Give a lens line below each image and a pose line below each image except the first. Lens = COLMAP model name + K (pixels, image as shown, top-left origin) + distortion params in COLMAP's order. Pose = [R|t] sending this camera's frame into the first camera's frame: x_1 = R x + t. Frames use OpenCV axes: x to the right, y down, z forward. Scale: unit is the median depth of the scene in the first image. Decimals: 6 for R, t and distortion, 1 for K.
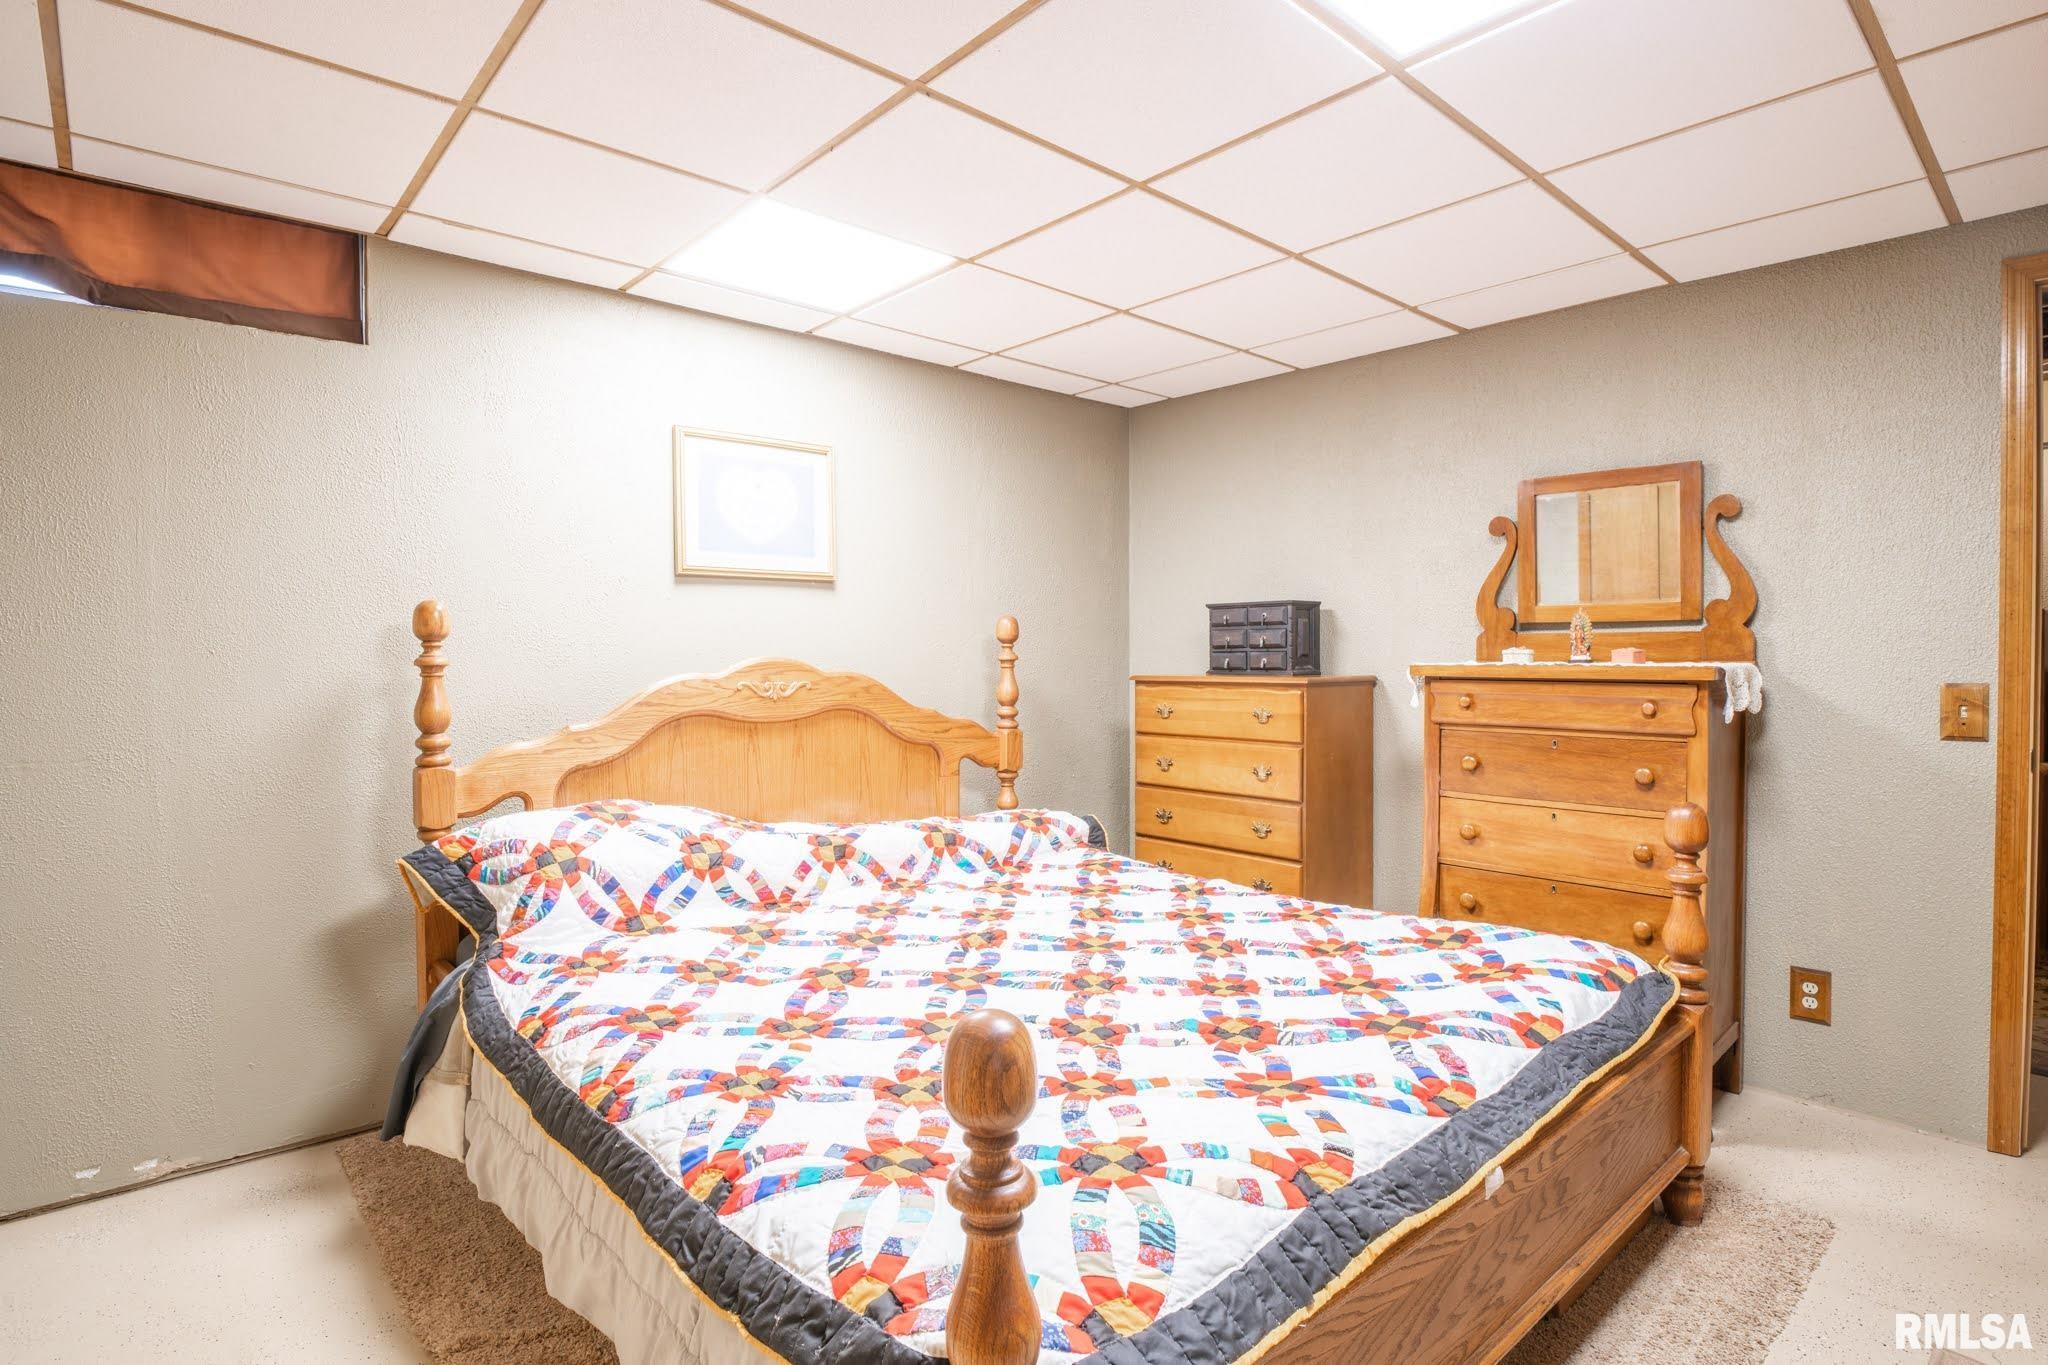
lens RADIAL K [[1010.5, 0, 1008.1], [0, 1010.5, 678.1], [0, 0, 1]] dist [-0.021685, -0.000060]
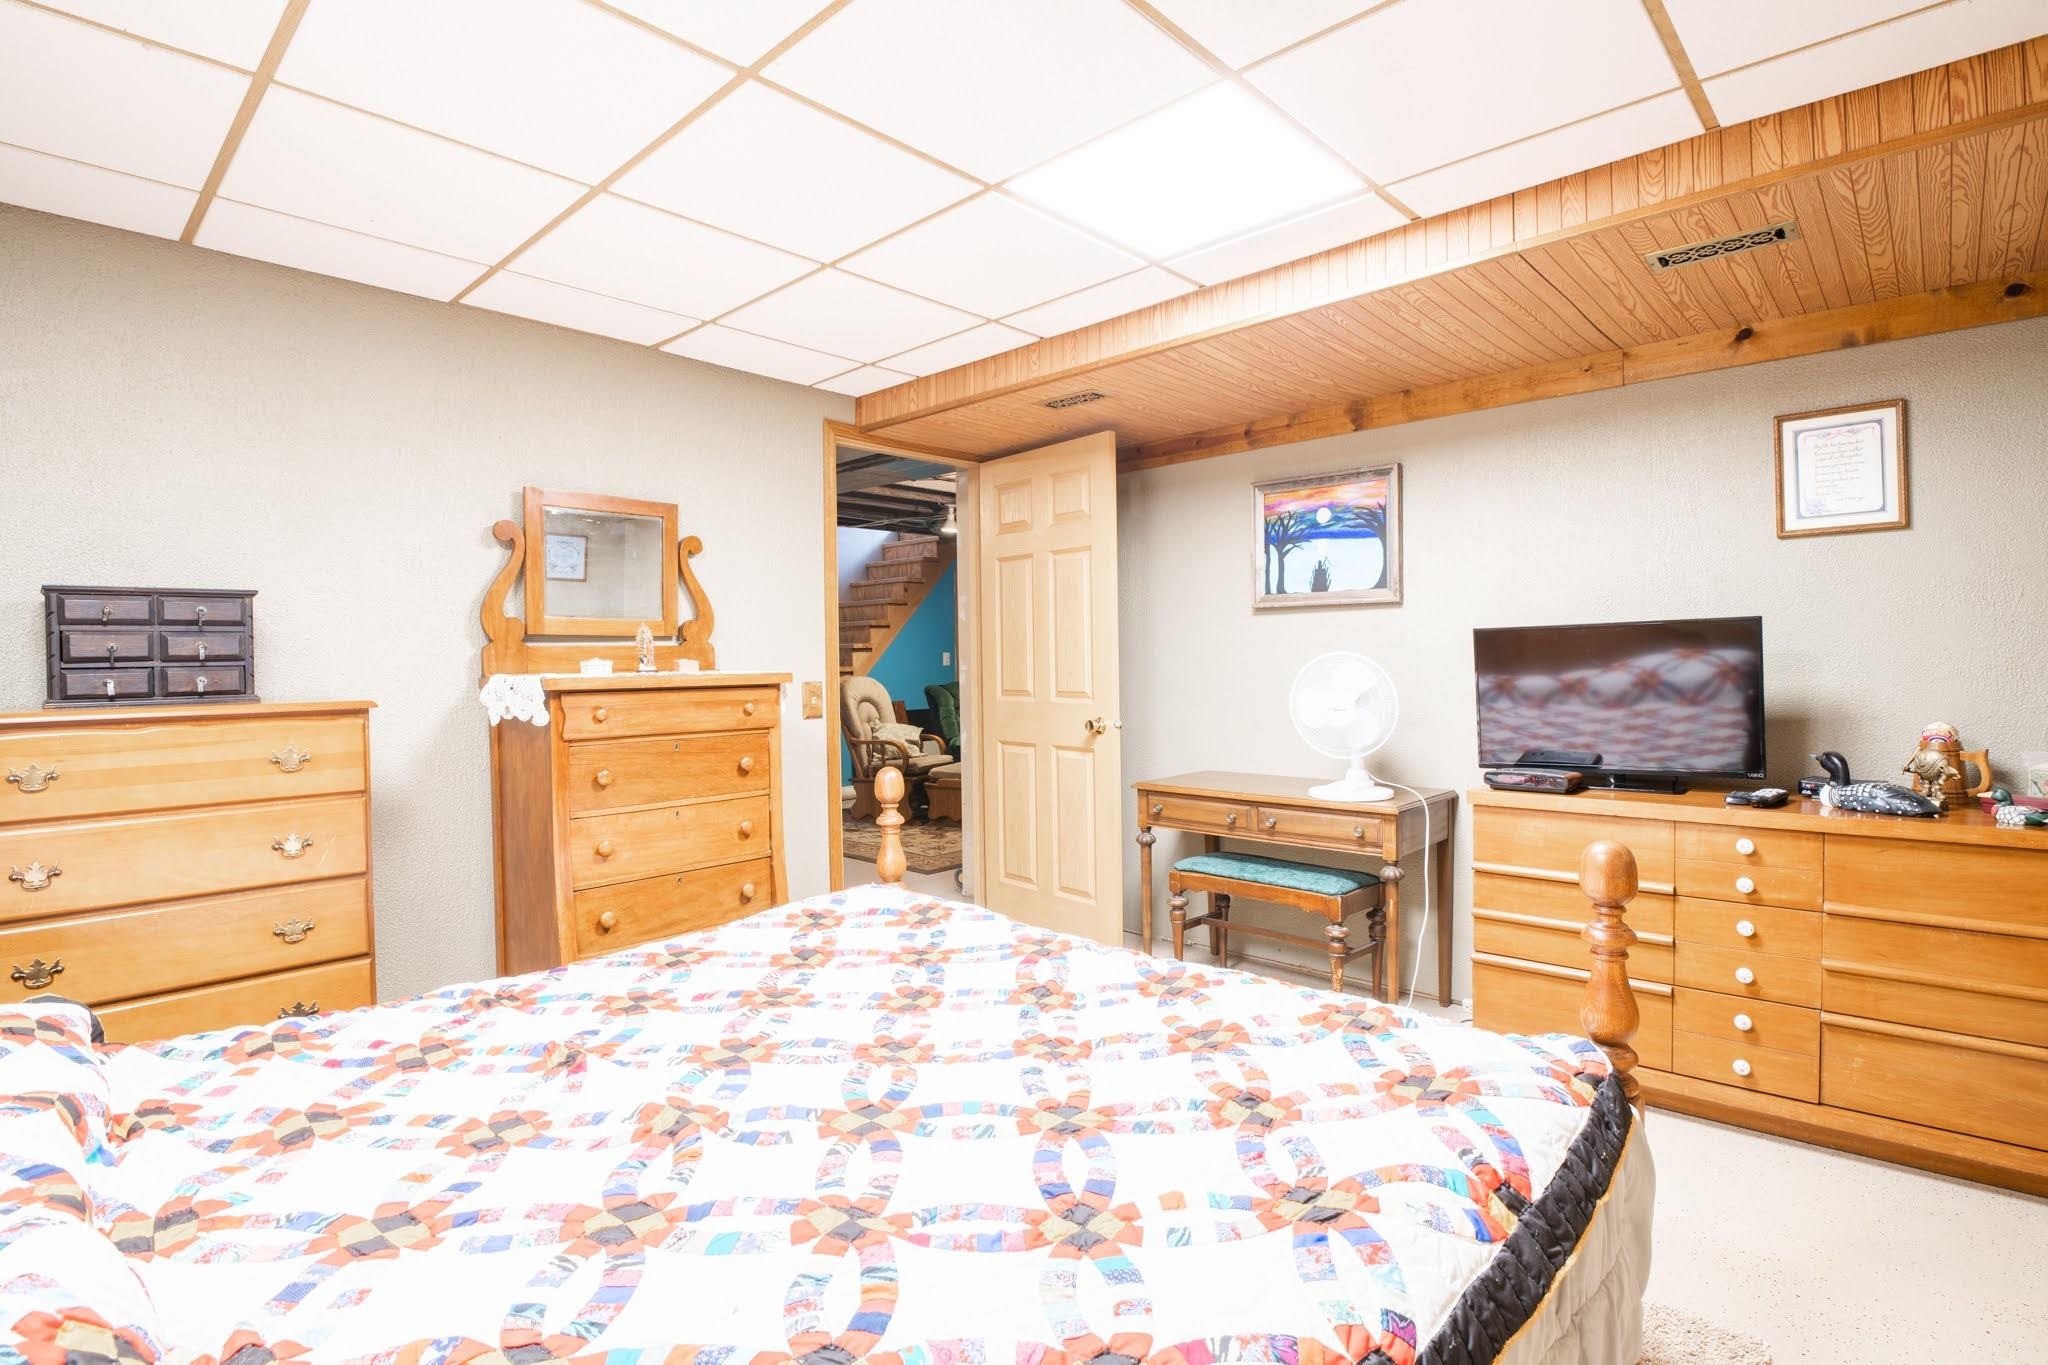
lens RADIAL K [[1010.5, 0, 1008.1], [0, 1010.5, 678.1], [0, 0, 1]] dist [-0.021685, -0.000060]
pose [[-0.086797, -0.015263, 0.996109, -0.601793], [0.037416, 0.999127, 0.018570, -0.016383], [-0.995523, 0.038883, -0.086150, 0.771200]]
